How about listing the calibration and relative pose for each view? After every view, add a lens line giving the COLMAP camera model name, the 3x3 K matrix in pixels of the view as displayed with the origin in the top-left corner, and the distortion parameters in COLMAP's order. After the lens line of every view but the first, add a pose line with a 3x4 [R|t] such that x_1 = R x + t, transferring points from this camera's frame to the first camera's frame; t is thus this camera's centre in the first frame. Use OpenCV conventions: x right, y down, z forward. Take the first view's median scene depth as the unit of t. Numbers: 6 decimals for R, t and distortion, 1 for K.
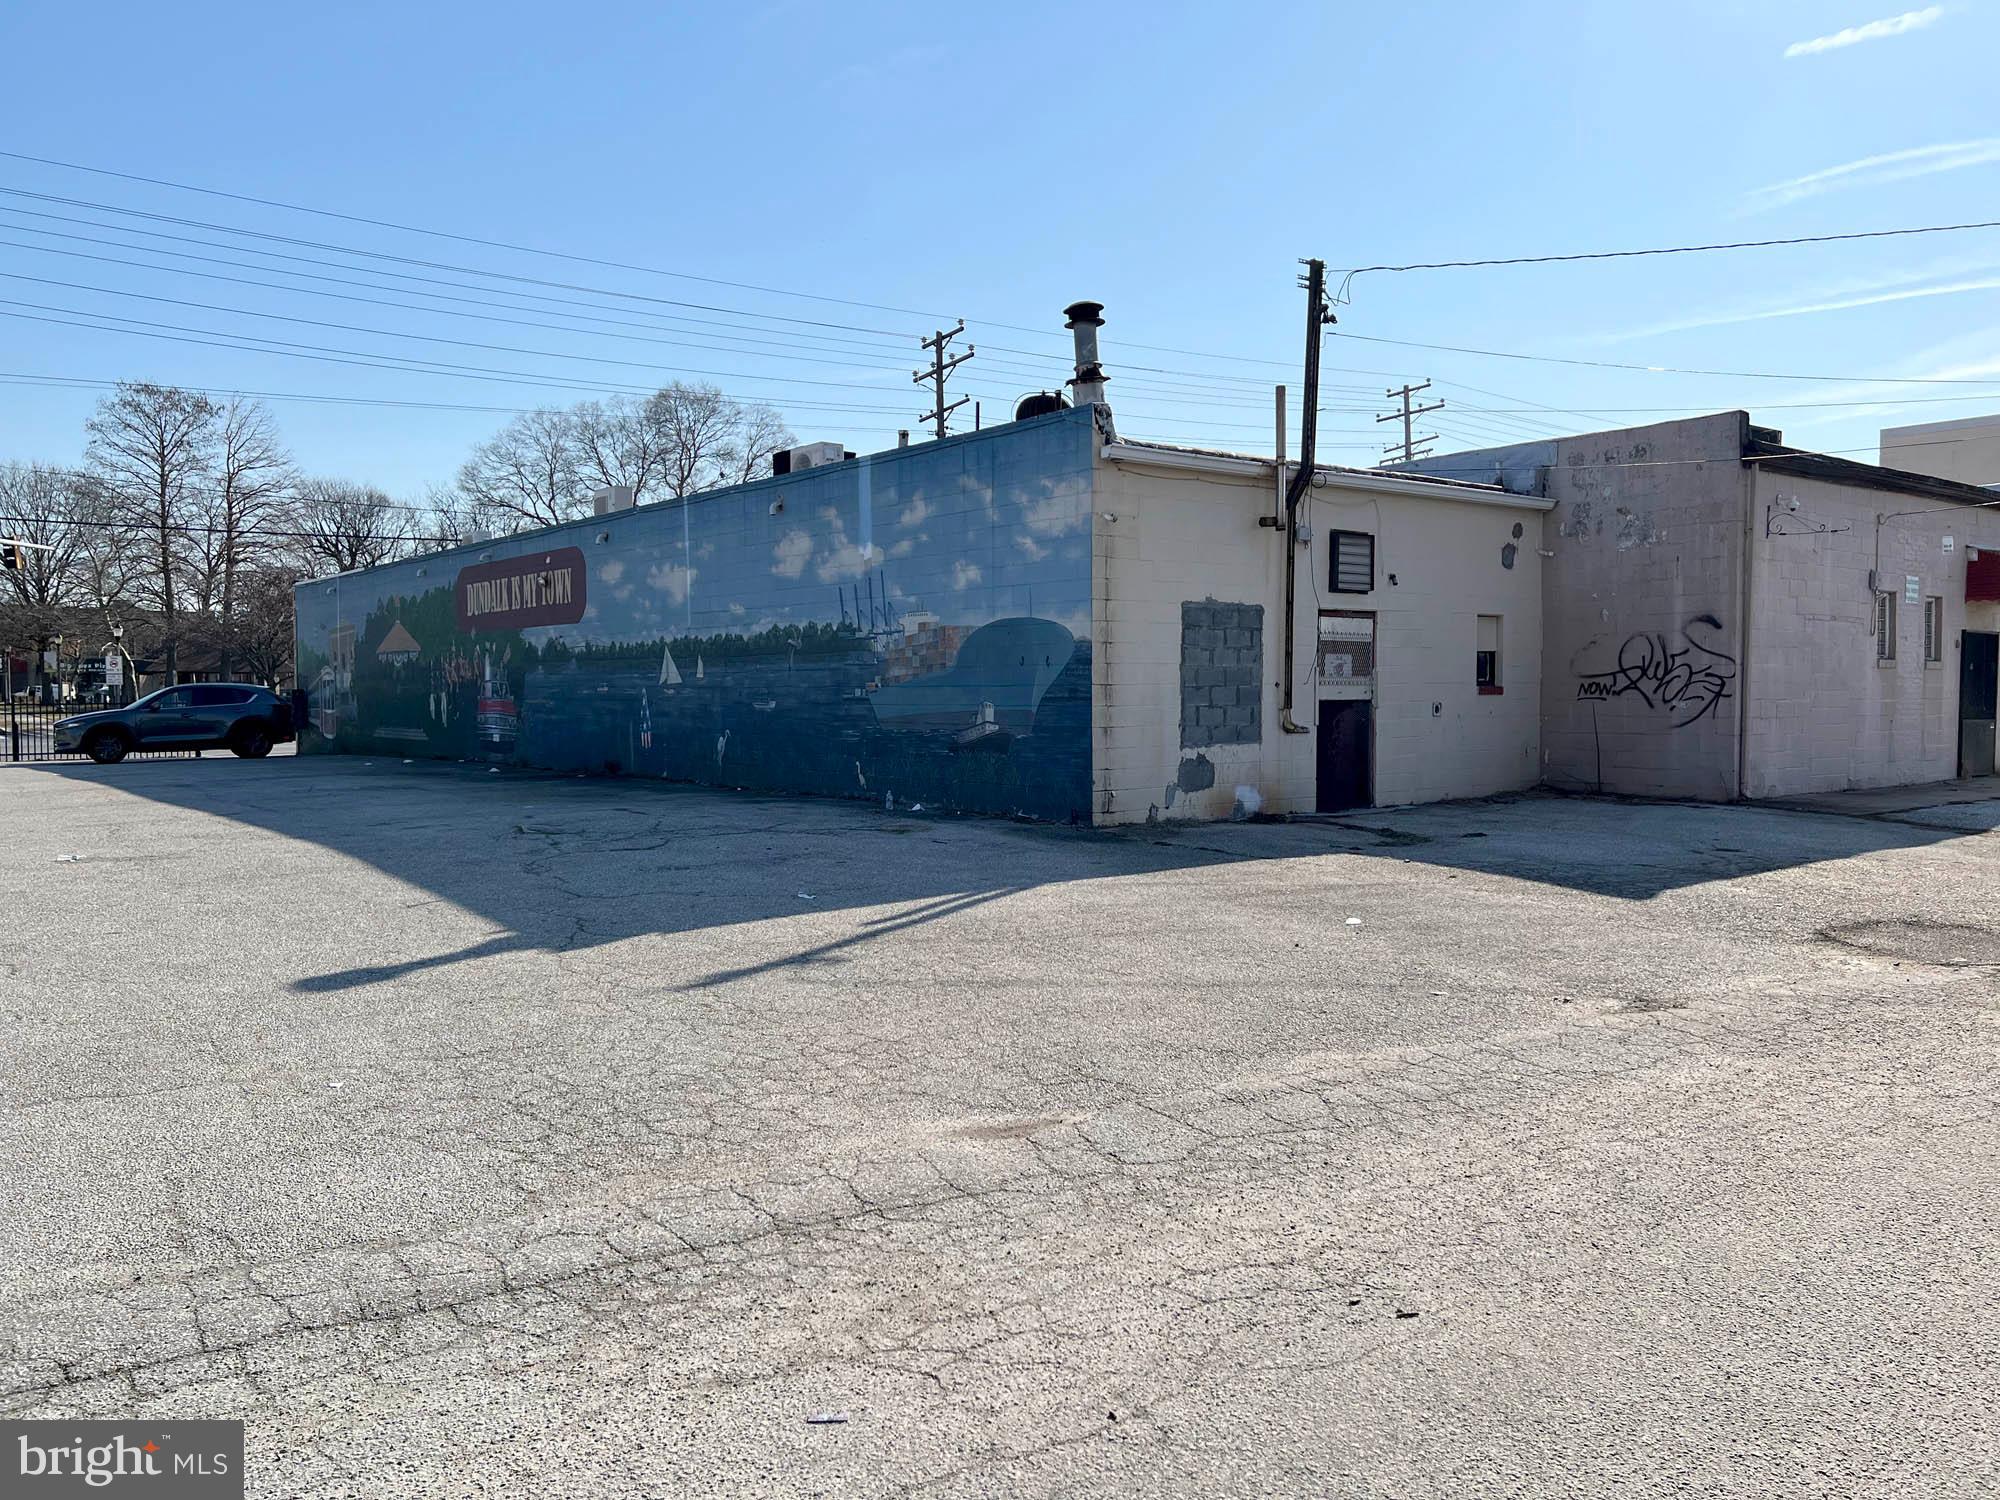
lens RADIAL K [[1503.7, 0, 1000.3], [0, 1503.7, 757.4], [0, 0, 1]] dist [0.044388, -0.011418]
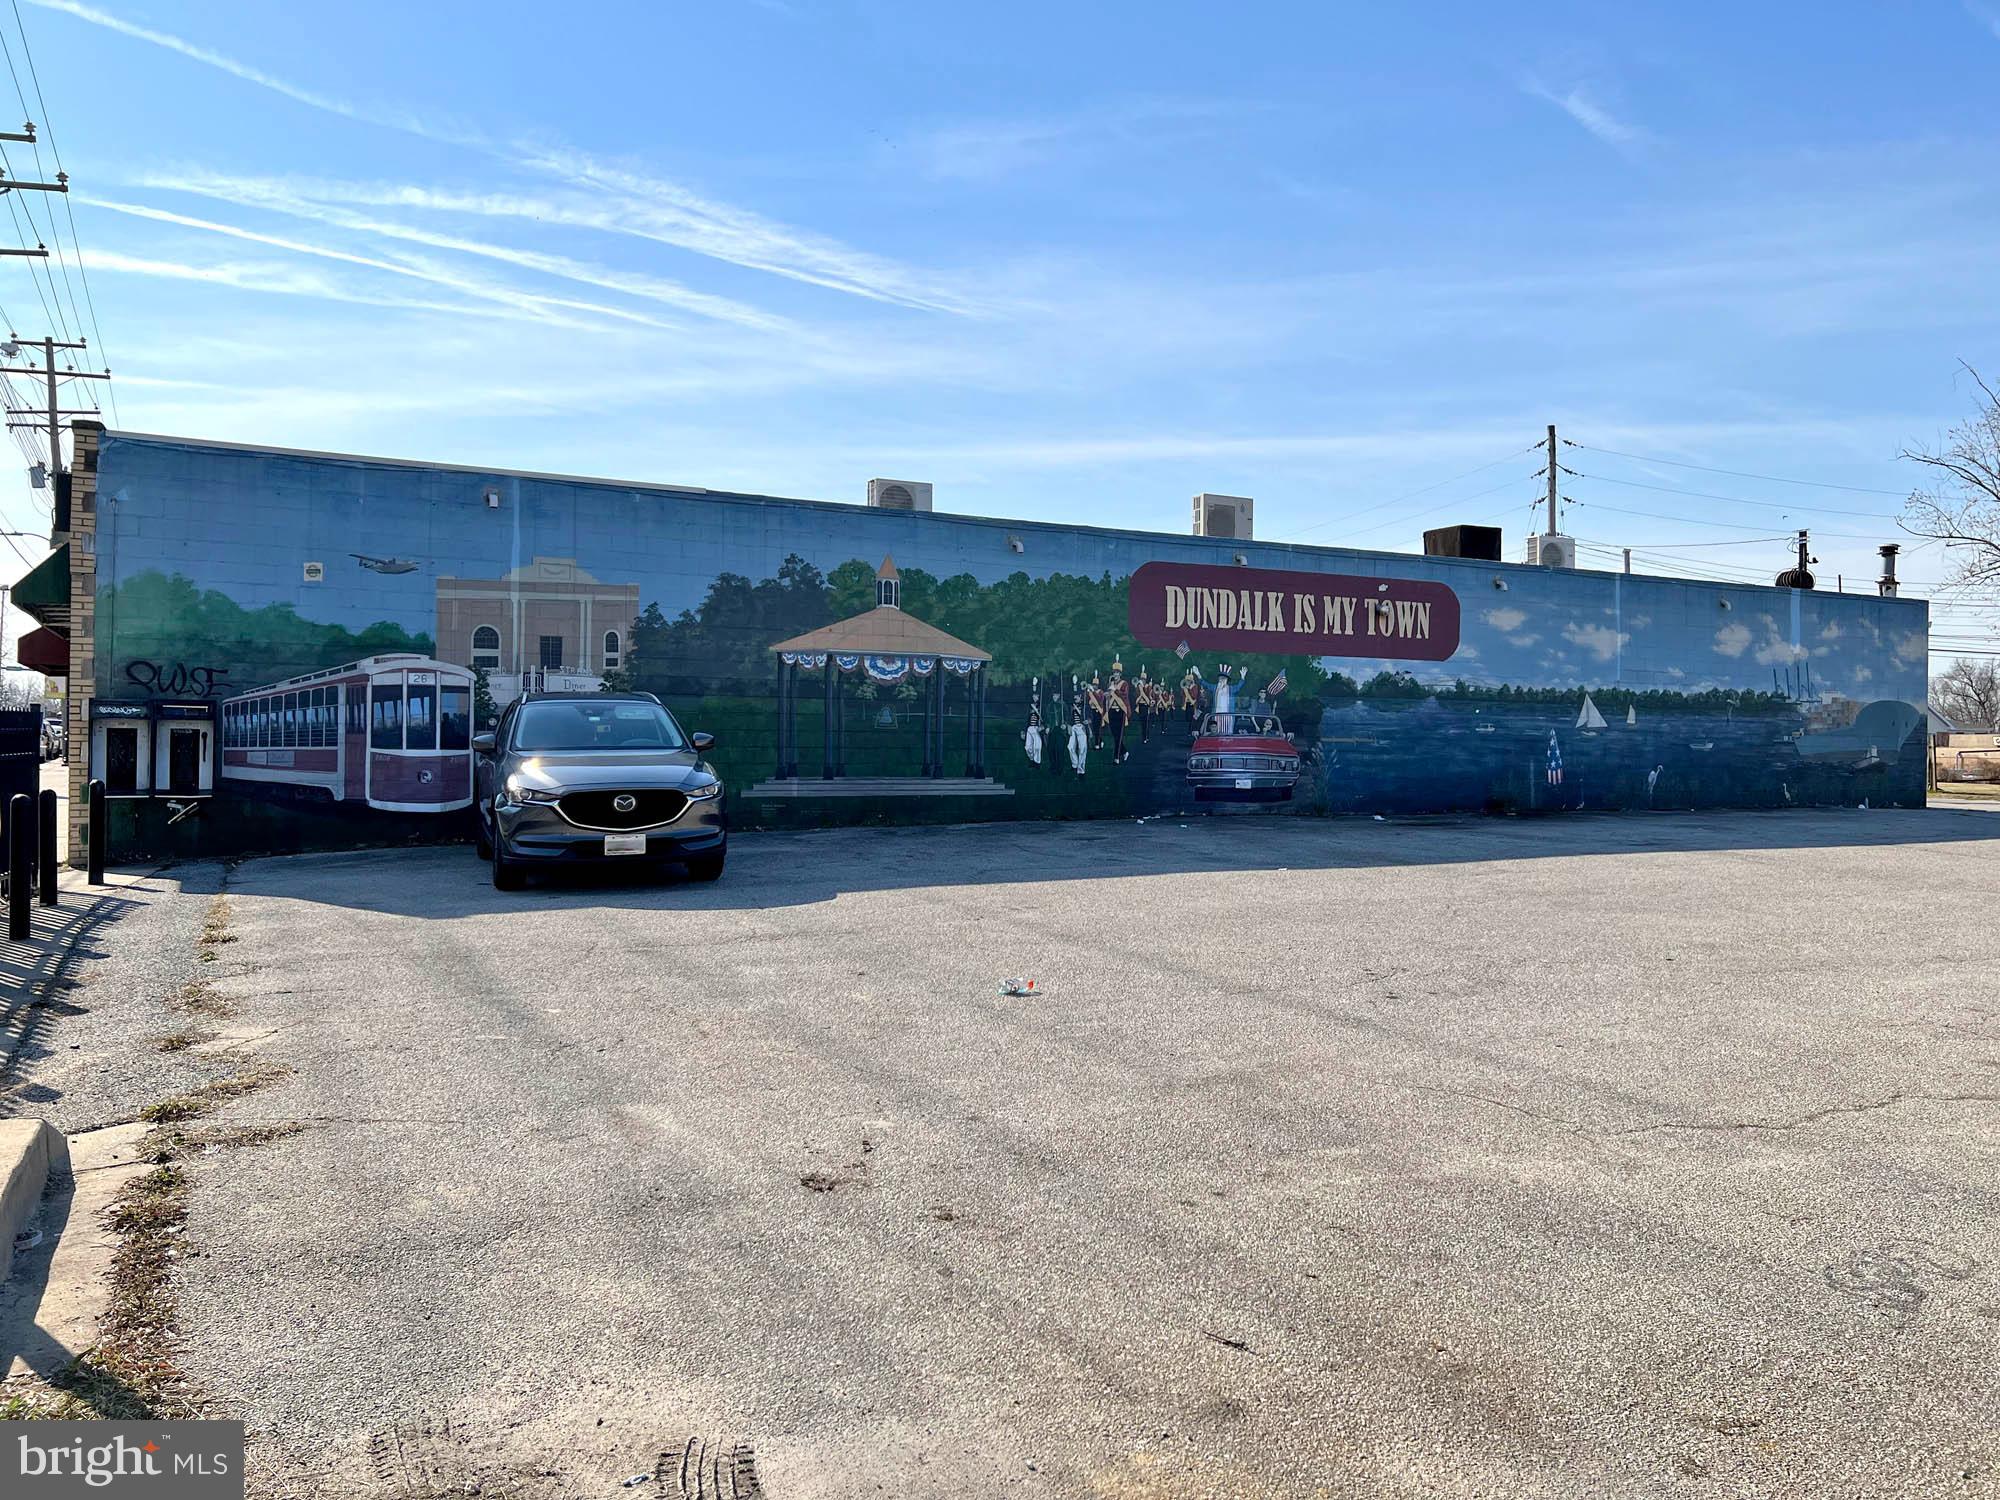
lens RADIAL K [[1503.7, 0, 1001.2], [0, 1503.7, 741.7], [0, 0, 1]] dist [0.044388, -0.011418]
pose [[0.177021, 0.002714, 0.984203, -1.657459], [0.029079, 0.999545, -0.007987, -0.047404], [-0.983777, 0.030033, 0.176861, 1.418654]]
